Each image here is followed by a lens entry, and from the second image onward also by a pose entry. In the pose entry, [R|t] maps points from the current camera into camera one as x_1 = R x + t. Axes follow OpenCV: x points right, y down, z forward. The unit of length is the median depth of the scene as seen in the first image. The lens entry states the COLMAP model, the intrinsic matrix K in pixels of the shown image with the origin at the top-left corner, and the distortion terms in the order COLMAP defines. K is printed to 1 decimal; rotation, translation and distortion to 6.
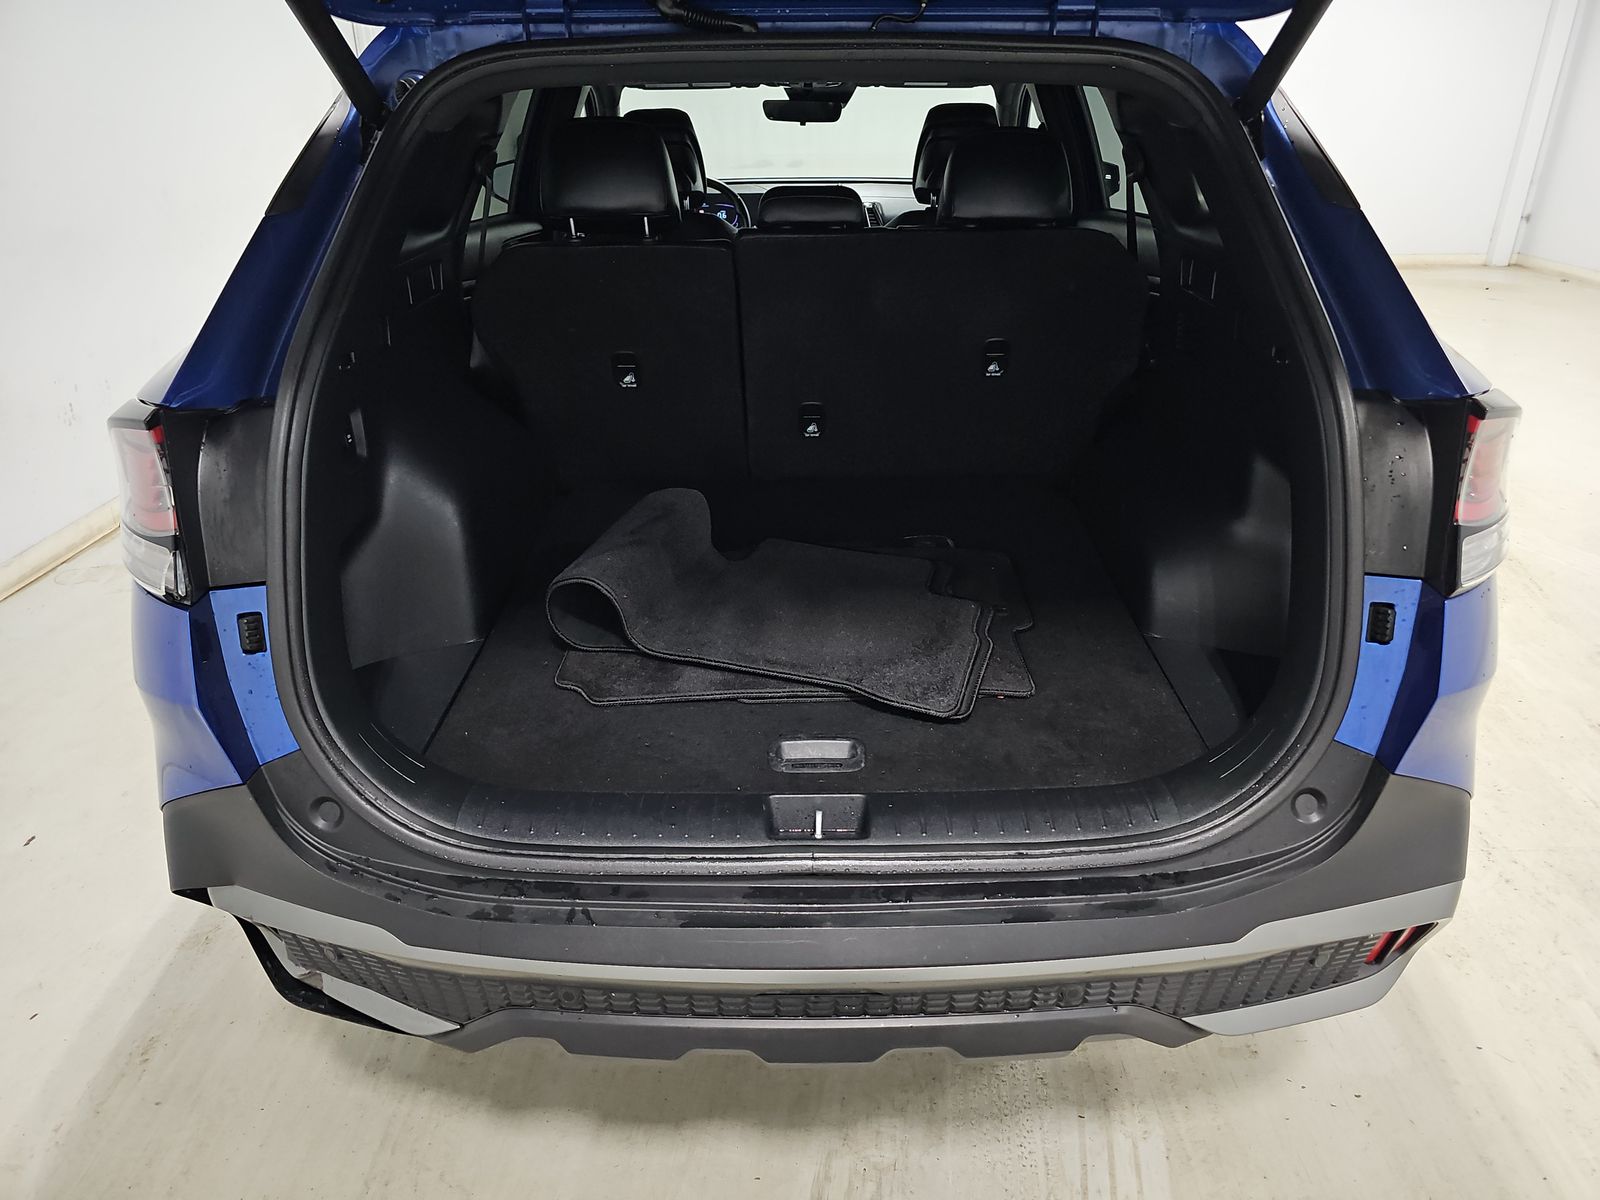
lens RADIAL K [[1081.2, 0, 806.5], [0, 1081.2, 598.6], [0, 0, 1]] dist [0.038252, -0.040218]
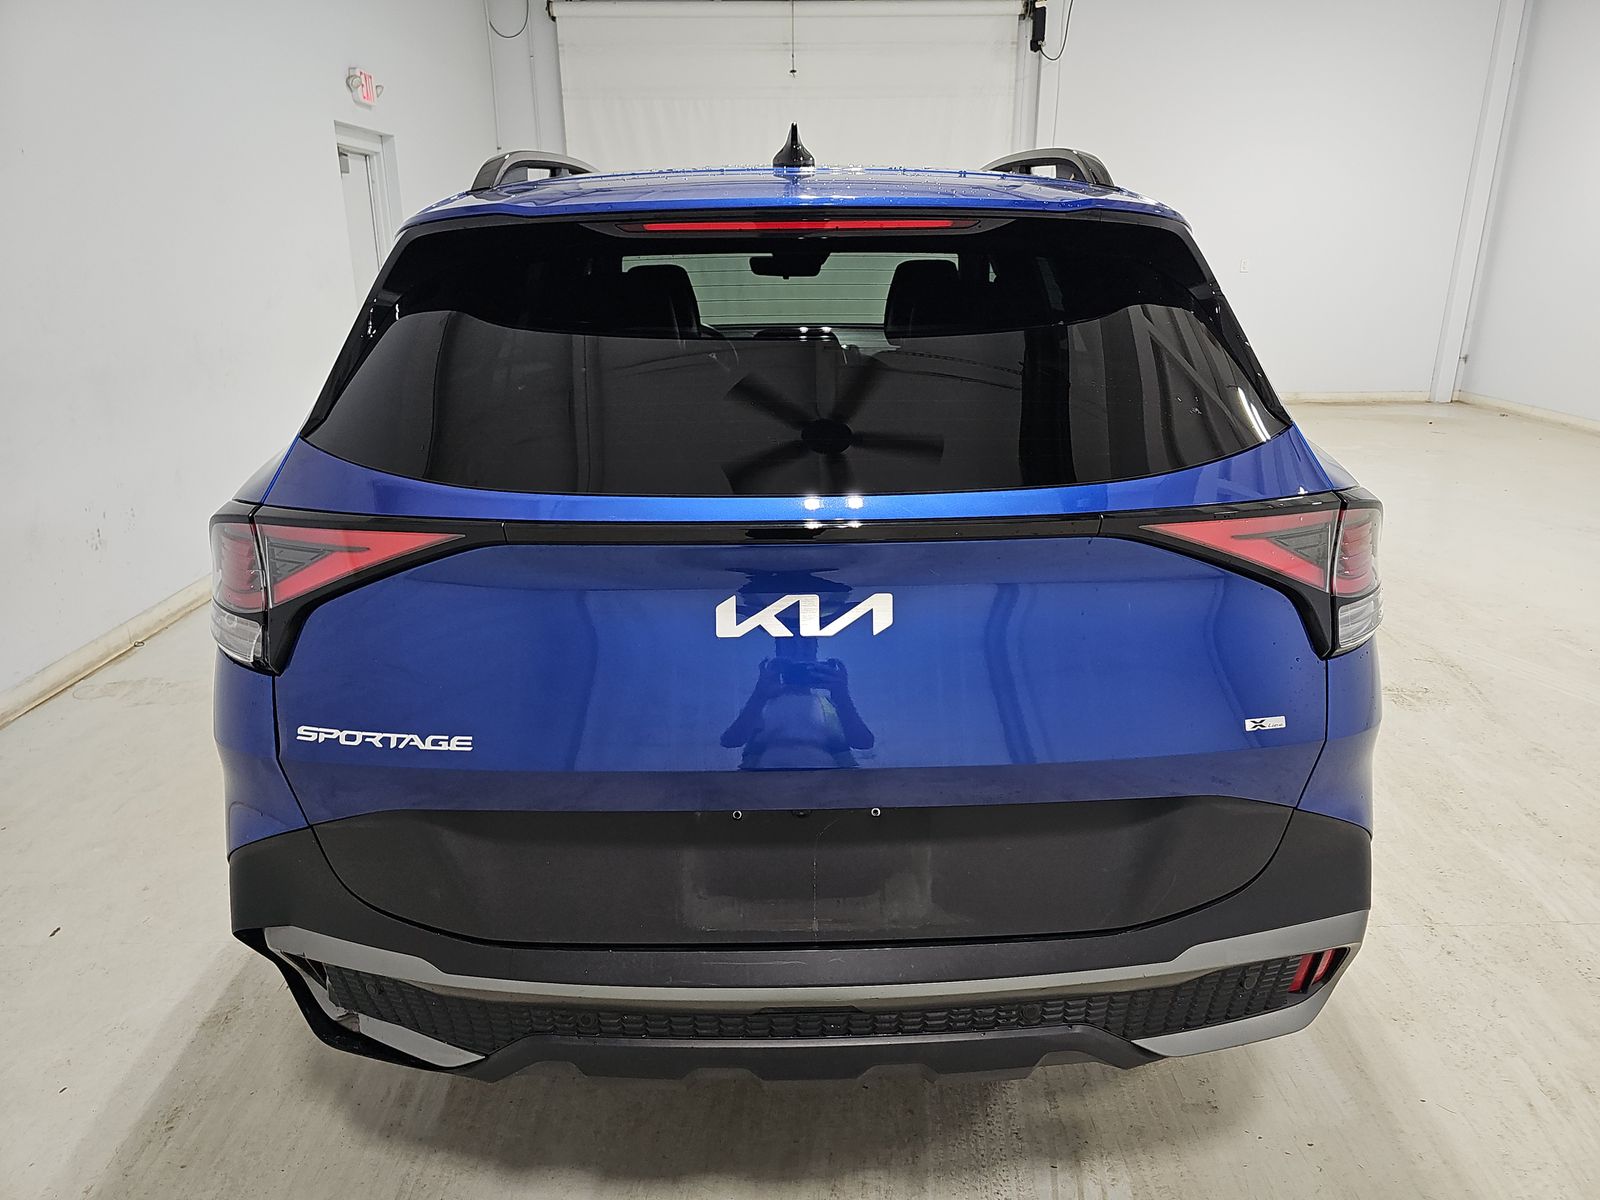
lens RADIAL K [[1079.6, 0, 803.1], [0, 1079.6, 603.0], [0, 0, 1]] dist [0.044396, -0.050428]
pose [[0.999885, -0.006707, 0.013569, -0.005609], [0.008260, 0.992994, -0.117873, 0.066150], [-0.012683, 0.117971, 0.992936, -0.161268]]
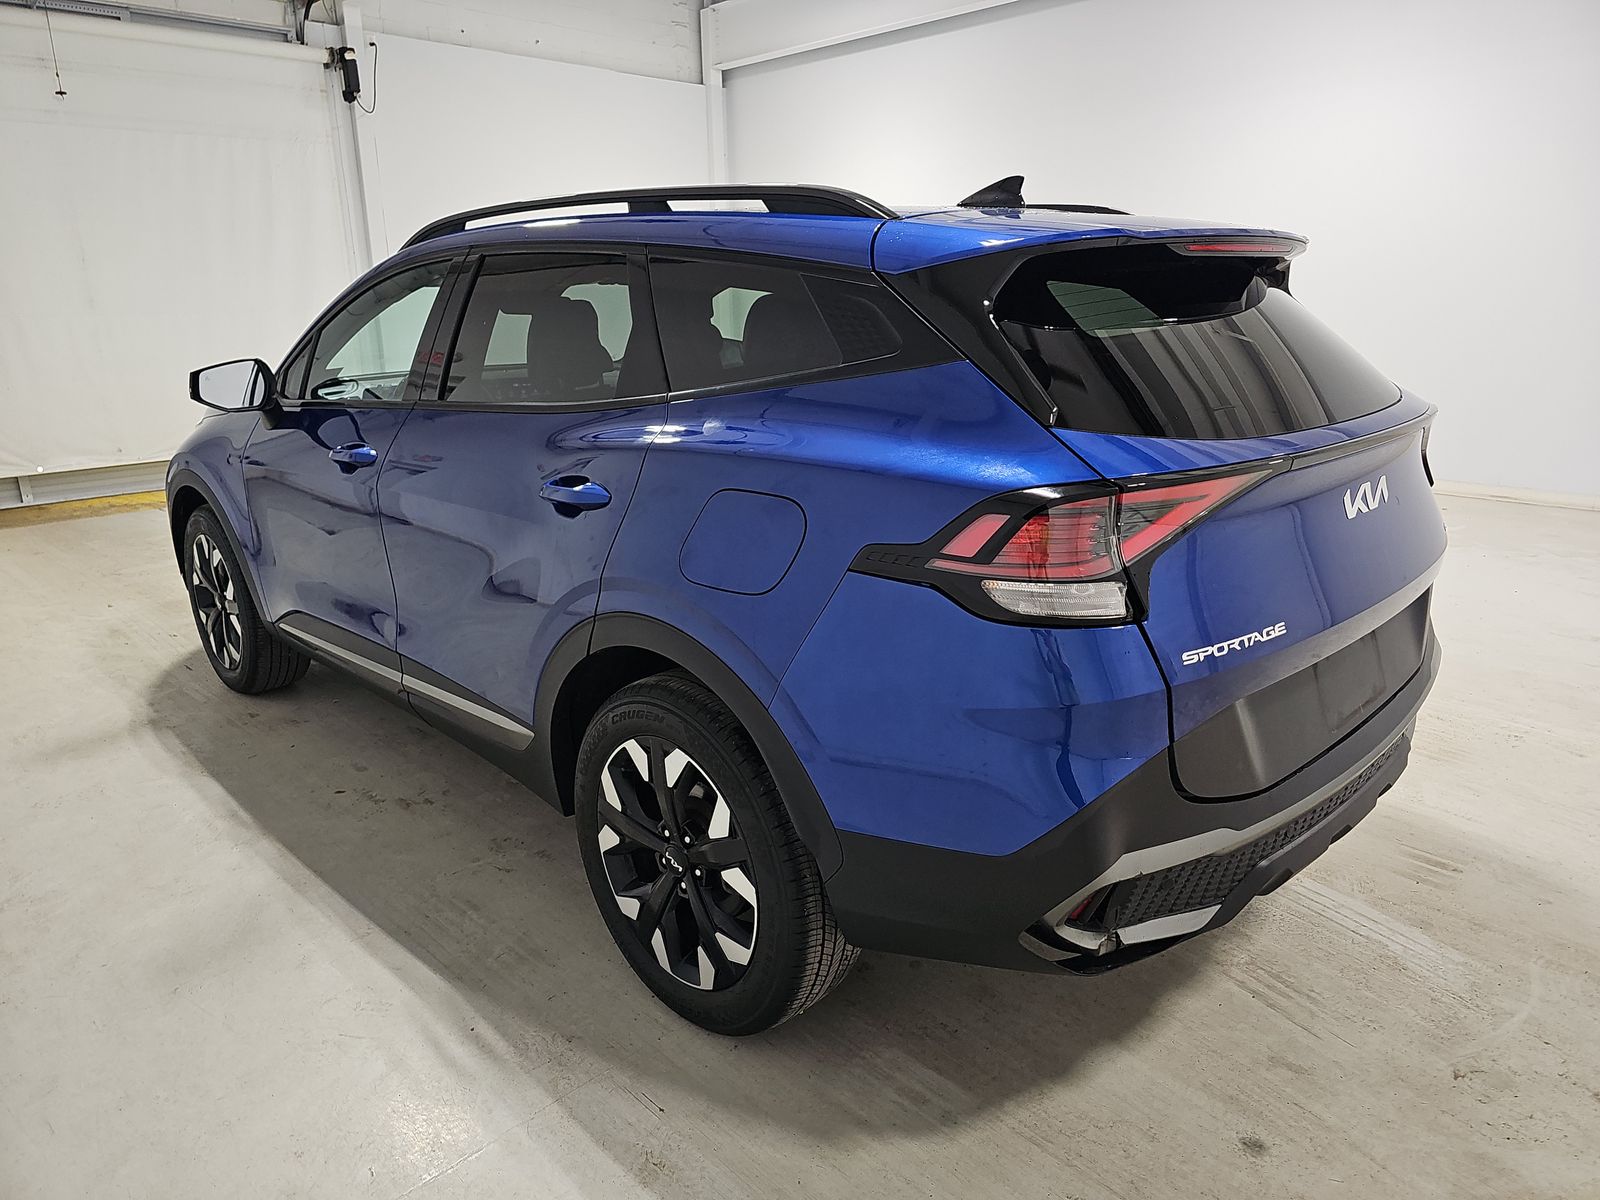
lens RADIAL K [[1093.6, 0, 801.9], [0, 1093.6, 593.1], [0, 0, 1]] dist [0.043804, -0.058067]
pose [[0.702815, -0.196693, 0.683639, -1.577825], [0.315007, 0.947709, -0.051174, -0.077670], [-0.637825, 0.251317, 0.728024, 0.229550]]
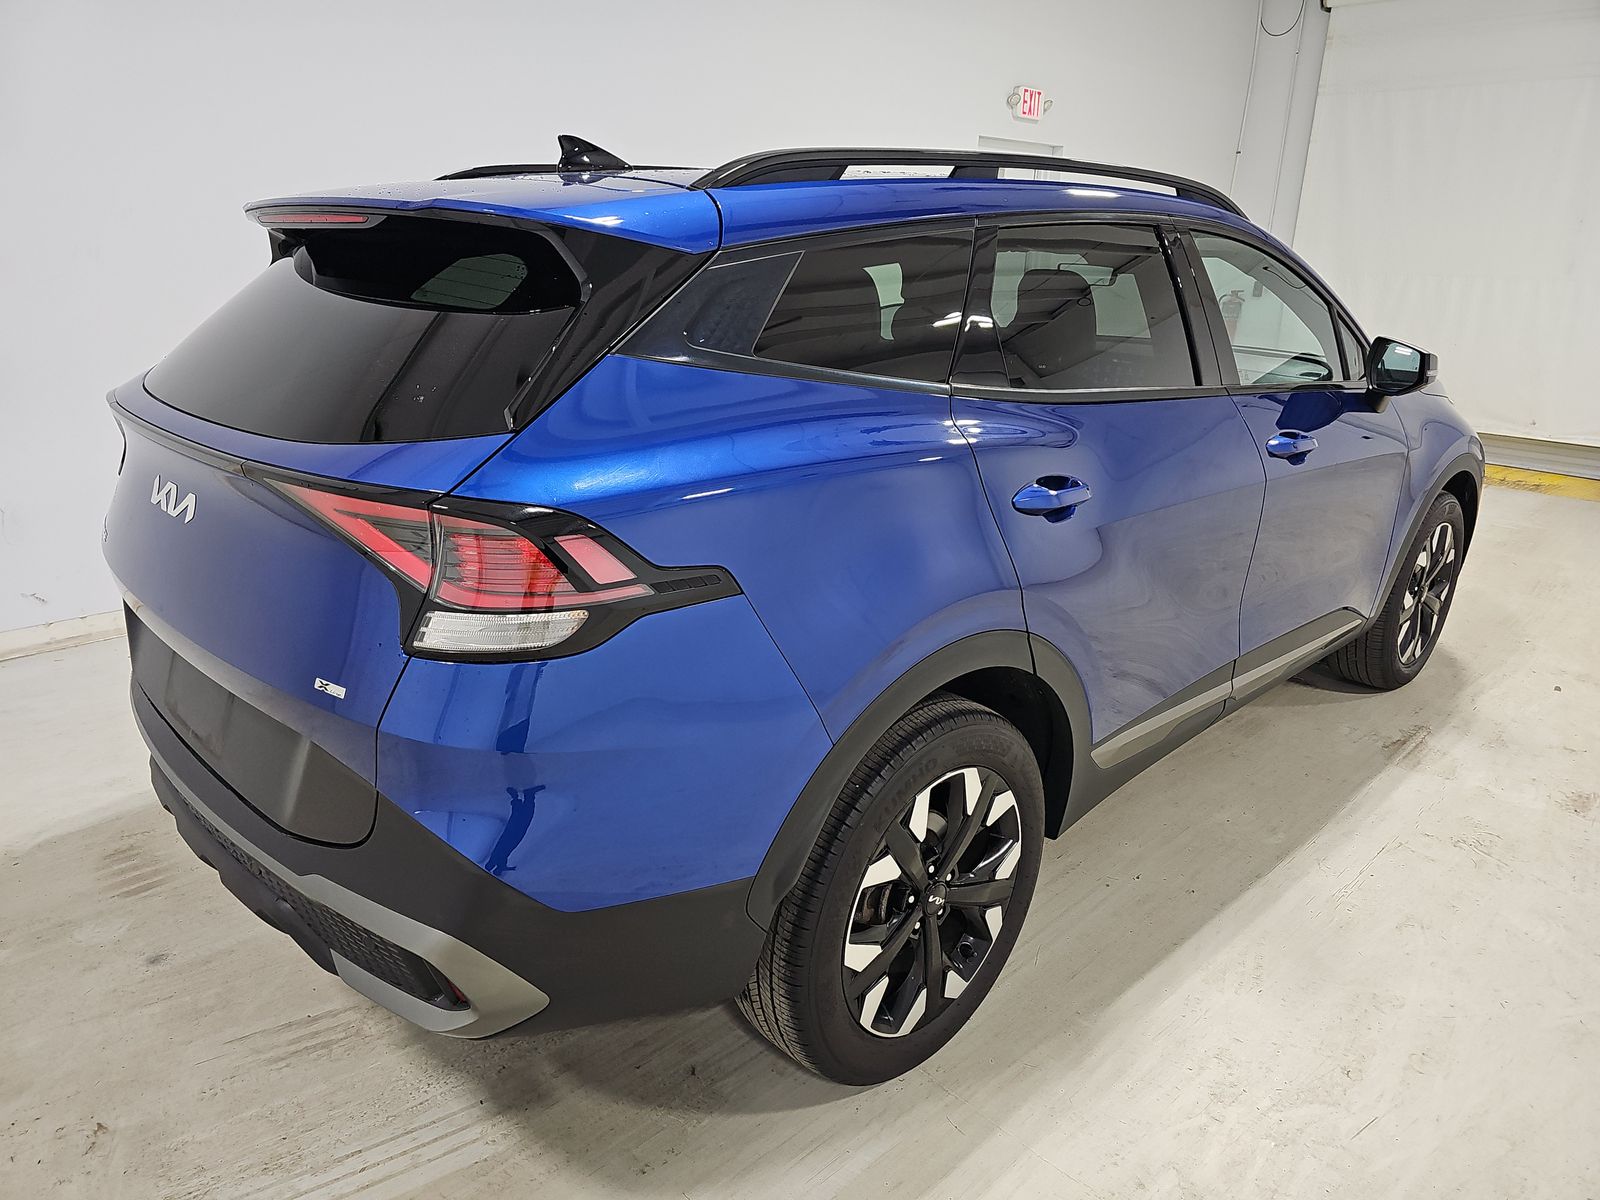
lens RADIAL K [[1079.6, 0, 803.1], [0, 1079.6, 603.0], [0, 0, 1]] dist [0.044396, -0.050428]
pose [[0.684438, 0.245807, -0.686385, 1.494657], [-0.329696, 0.944041, 0.009318, -0.185462], [0.650266, 0.219920, 0.727179, 0.357094]]
